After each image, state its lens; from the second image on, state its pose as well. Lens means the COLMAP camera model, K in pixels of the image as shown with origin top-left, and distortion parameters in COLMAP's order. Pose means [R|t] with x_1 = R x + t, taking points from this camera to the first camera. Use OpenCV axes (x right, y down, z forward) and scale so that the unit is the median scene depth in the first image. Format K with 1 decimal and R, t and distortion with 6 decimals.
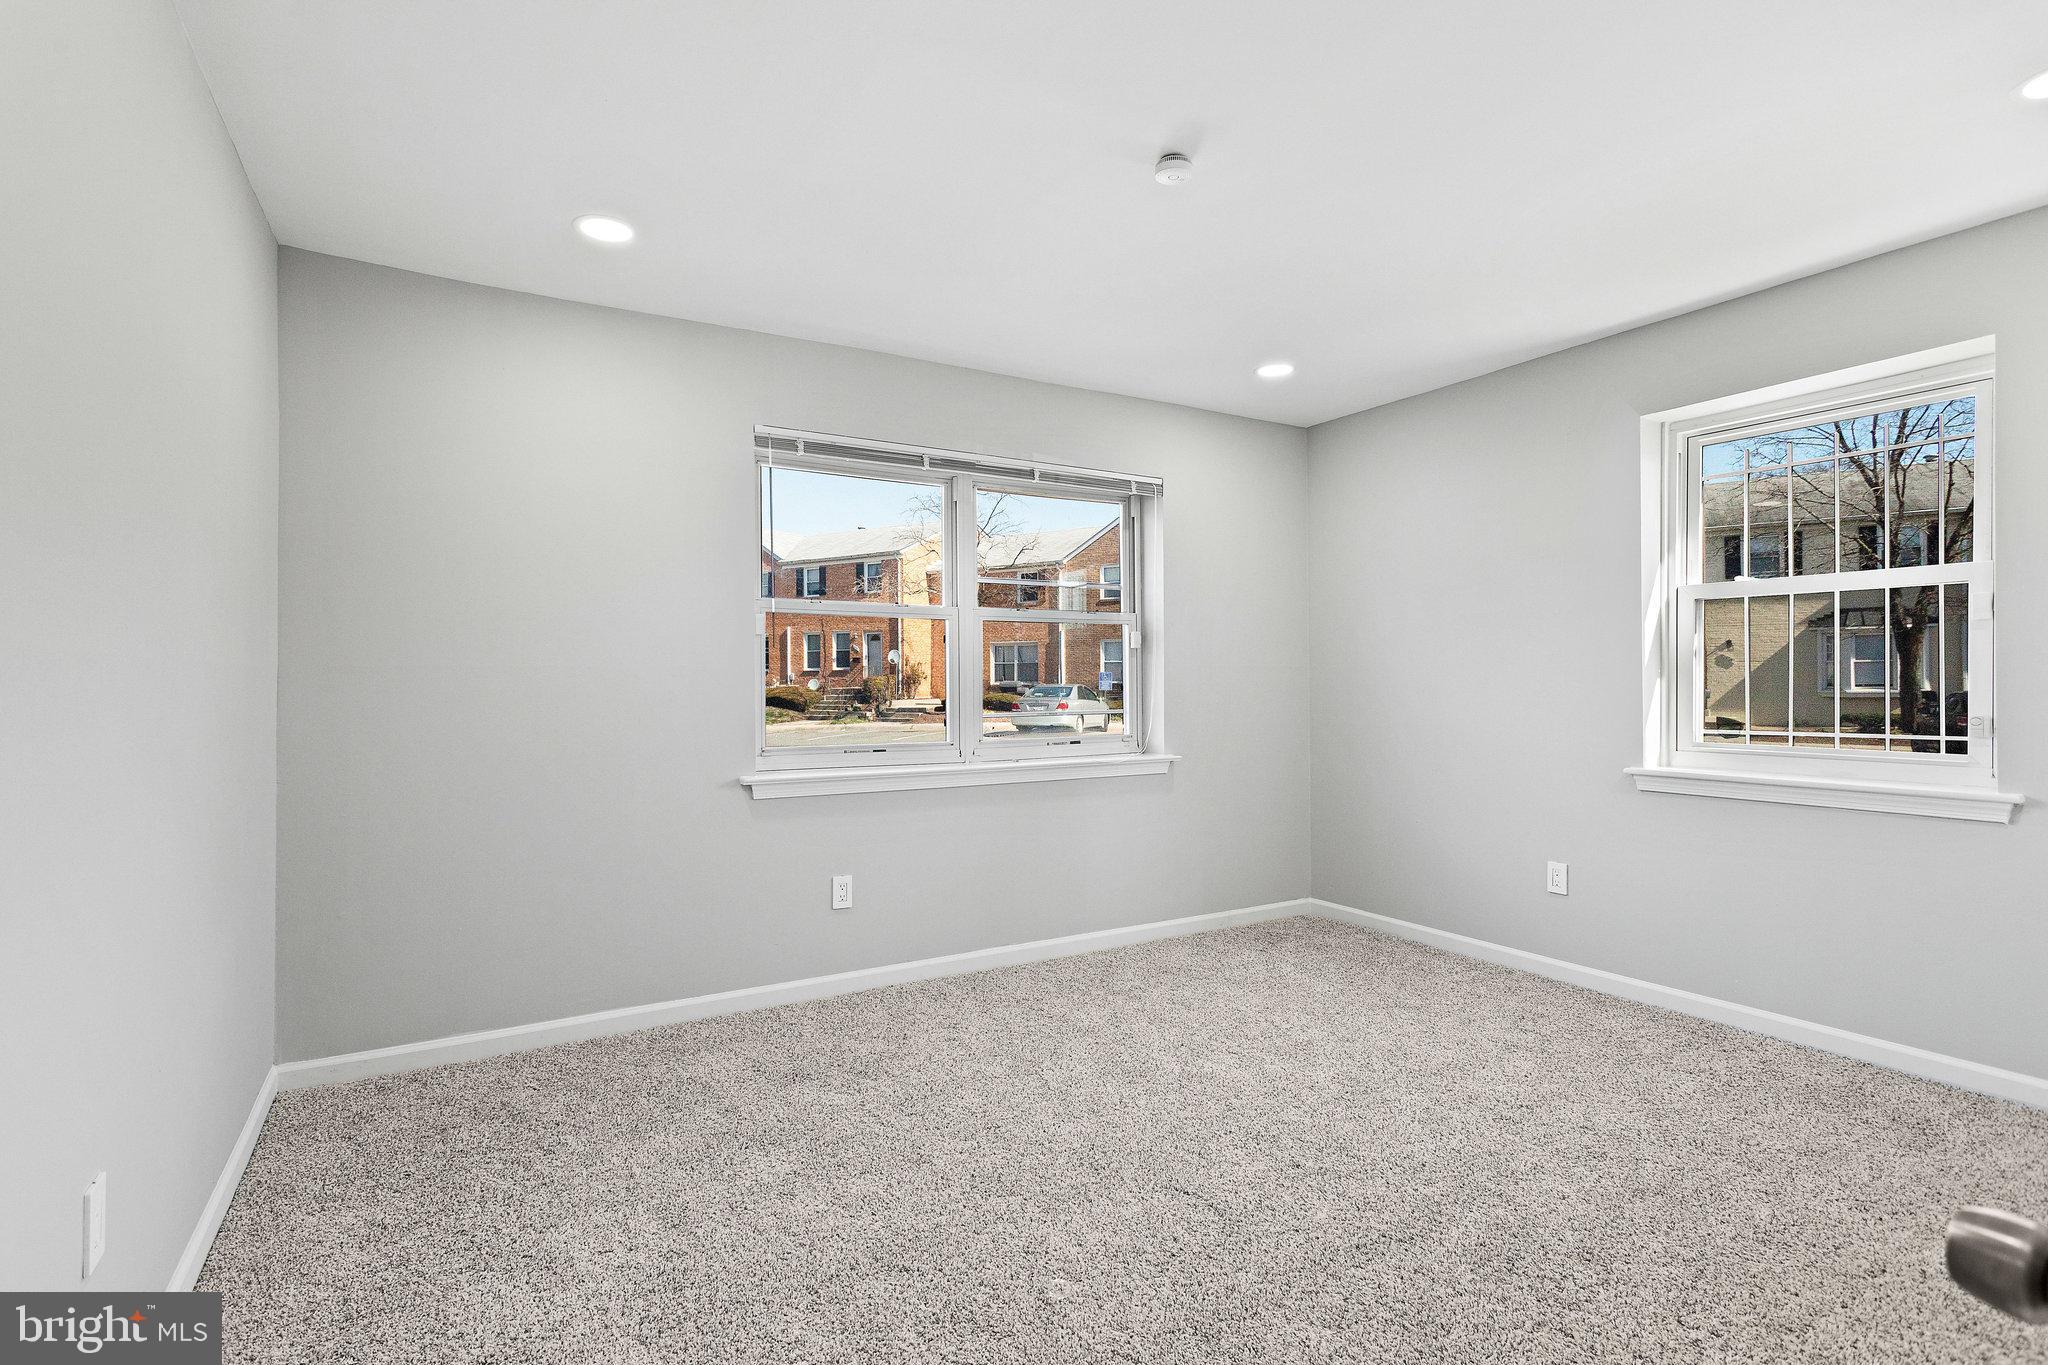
lens RADIAL K [[970.3, 0, 1035.8], [0, 970.3, 677.6], [0, 0, 1]] dist [0.010342, 0.000062]
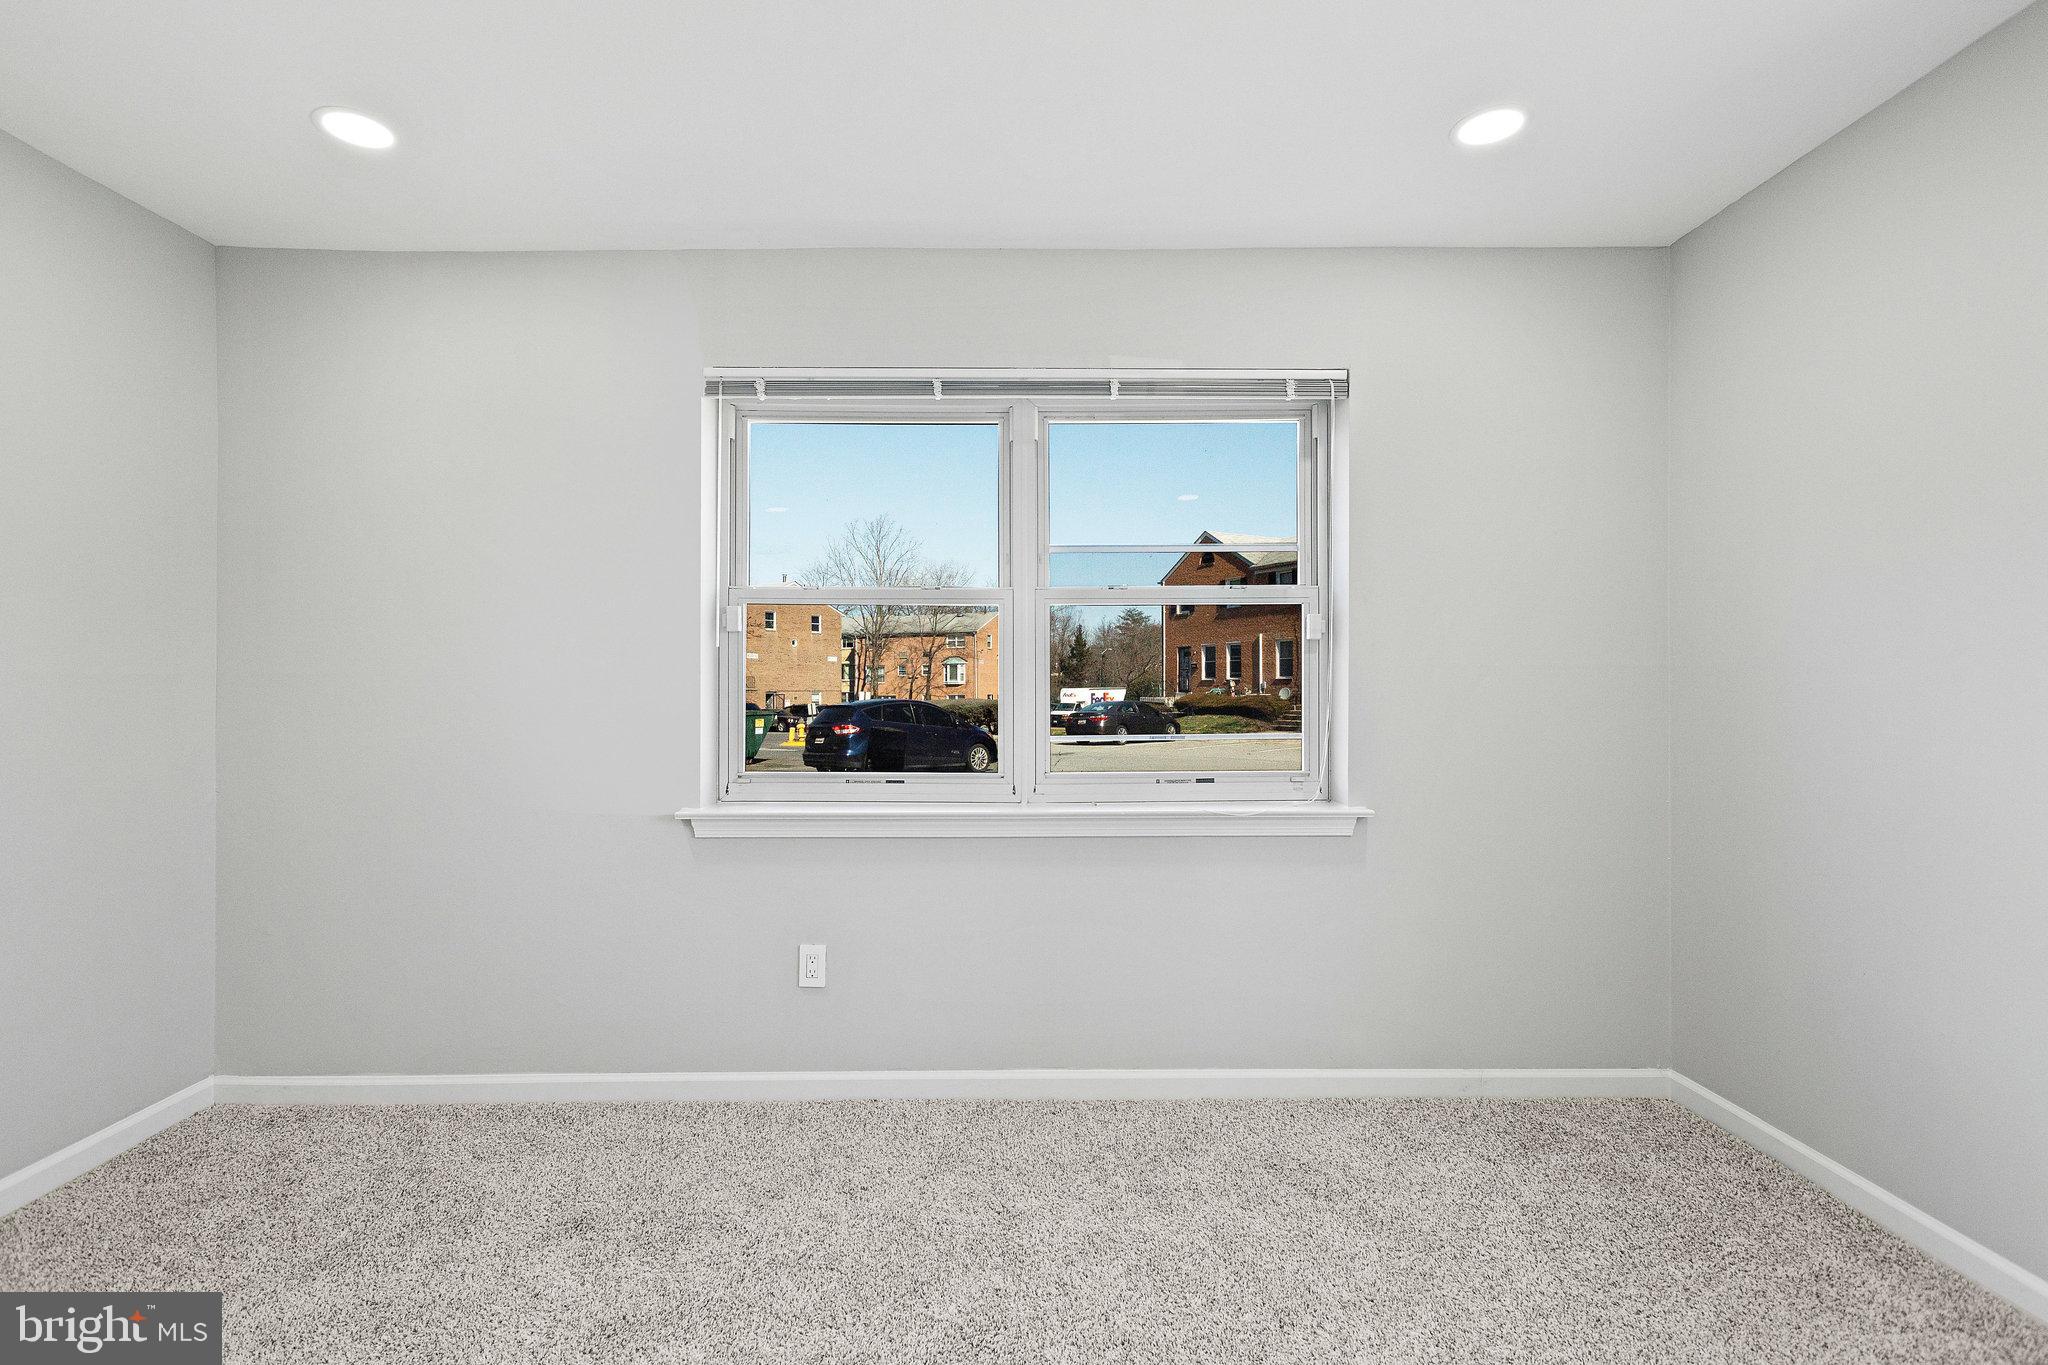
lens RADIAL K [[970.3, 0, 1030.7], [0, 970.3, 694.6], [0, 0, 1]] dist [0.010342, 0.000062]
pose [[0.864211, 0.003265, -0.503119, 0.303575], [0.001027, 0.999965, 0.008254, 0.001331], [0.503129, -0.007650, 0.864178, 0.390420]]
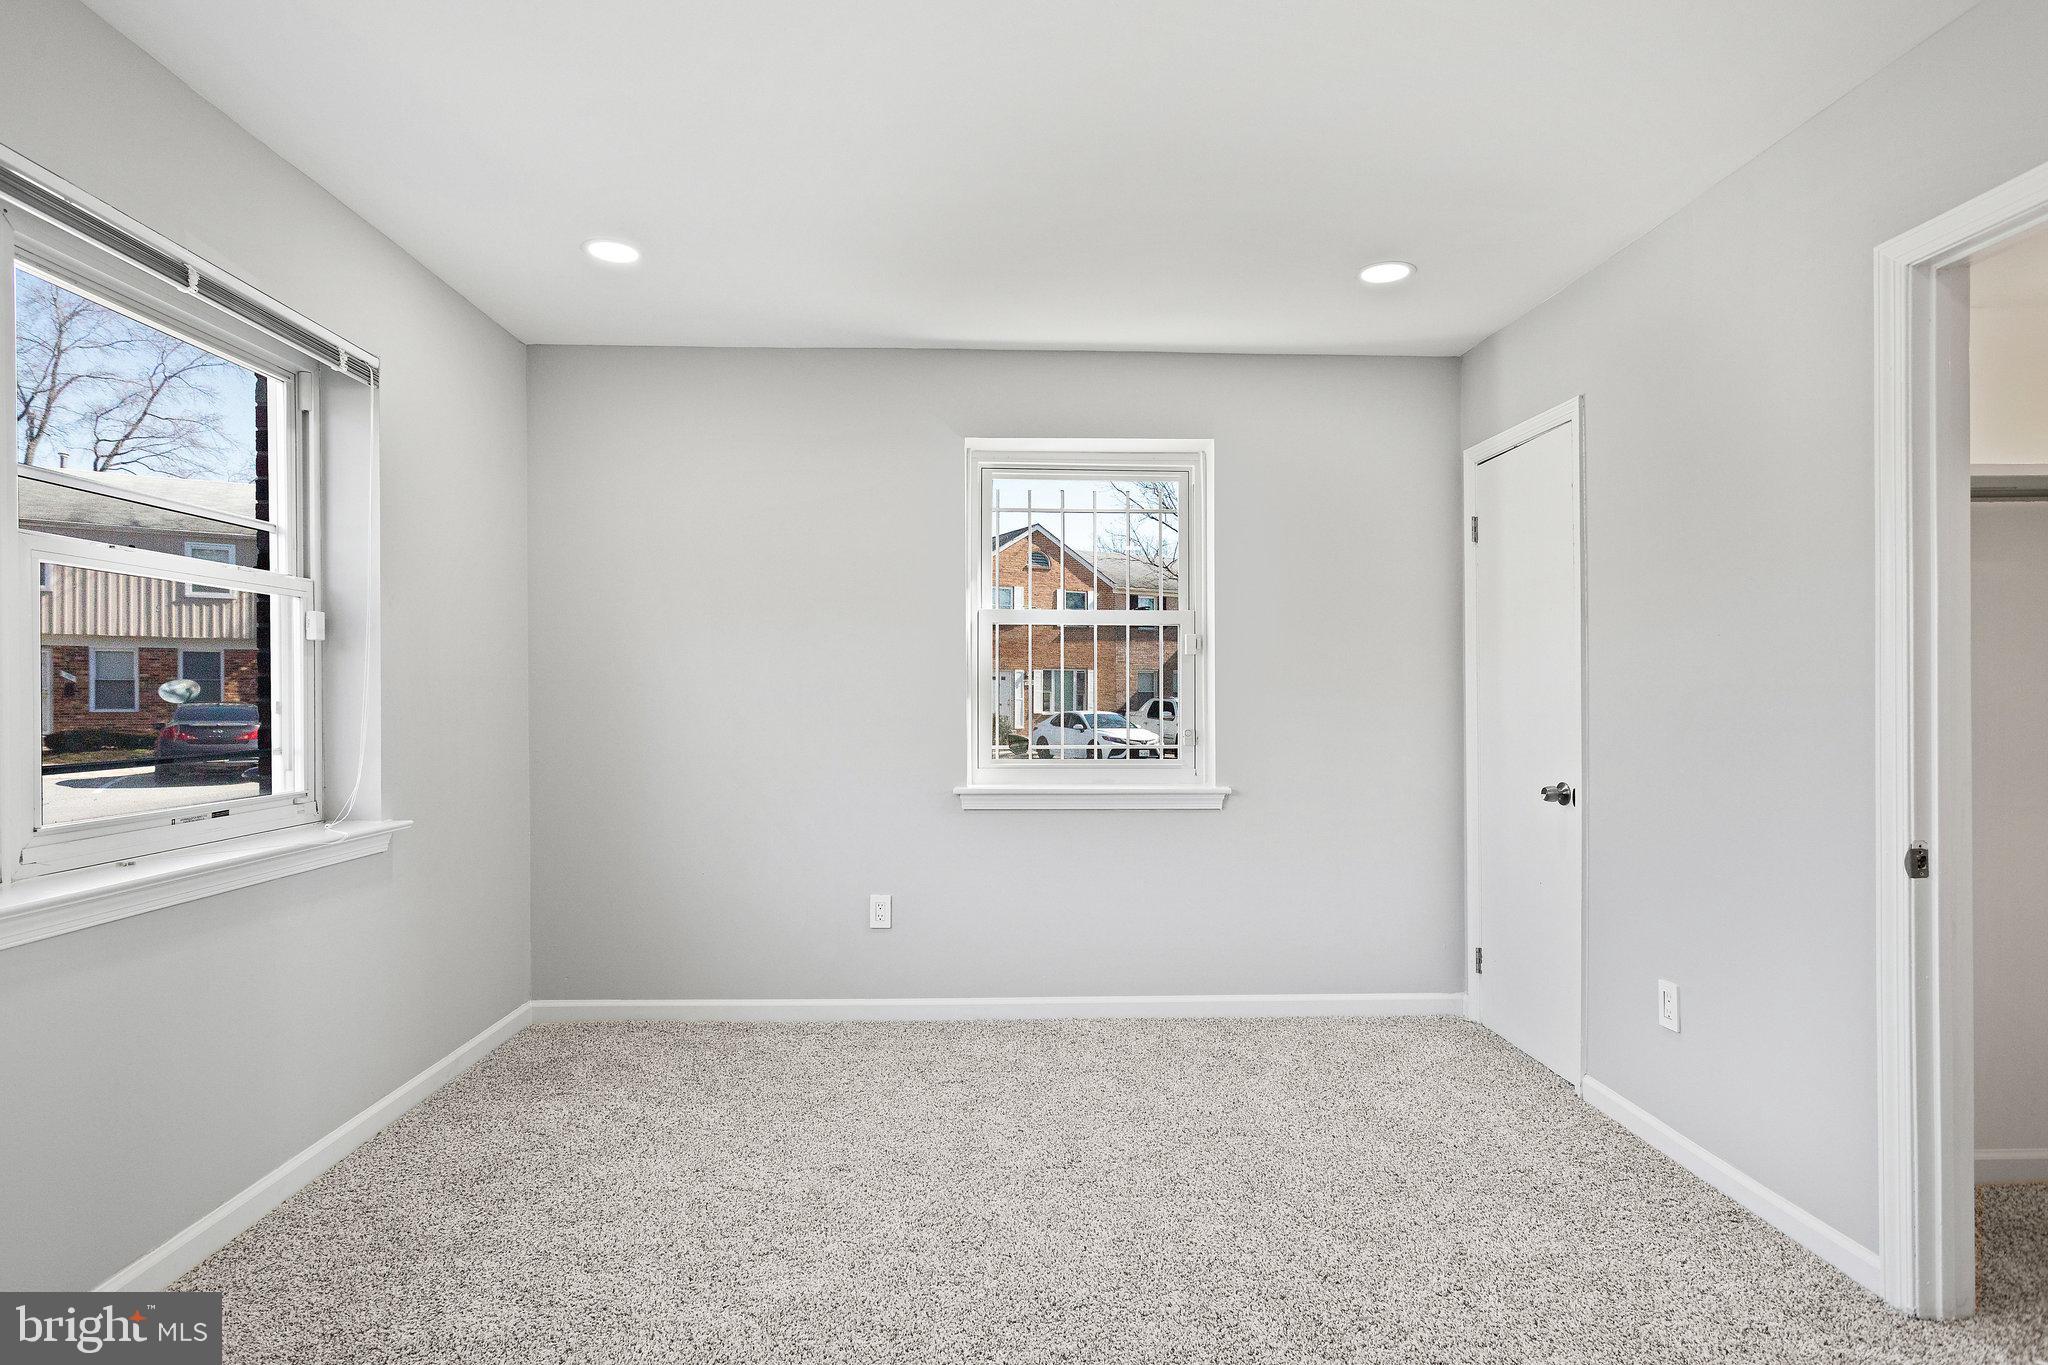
lens RADIAL K [[1042.9, 0, 1025.2], [0, 1042.9, 698.9], [0, 0, 1]] dist [-0.004280, 0.000443]
pose [[0.485993, 0.003955, 0.873954, -0.262444], [-0.009407, 0.999956, 0.000706, 0.000279], [-0.873912, -0.008565, 0.486009, 0.382918]]
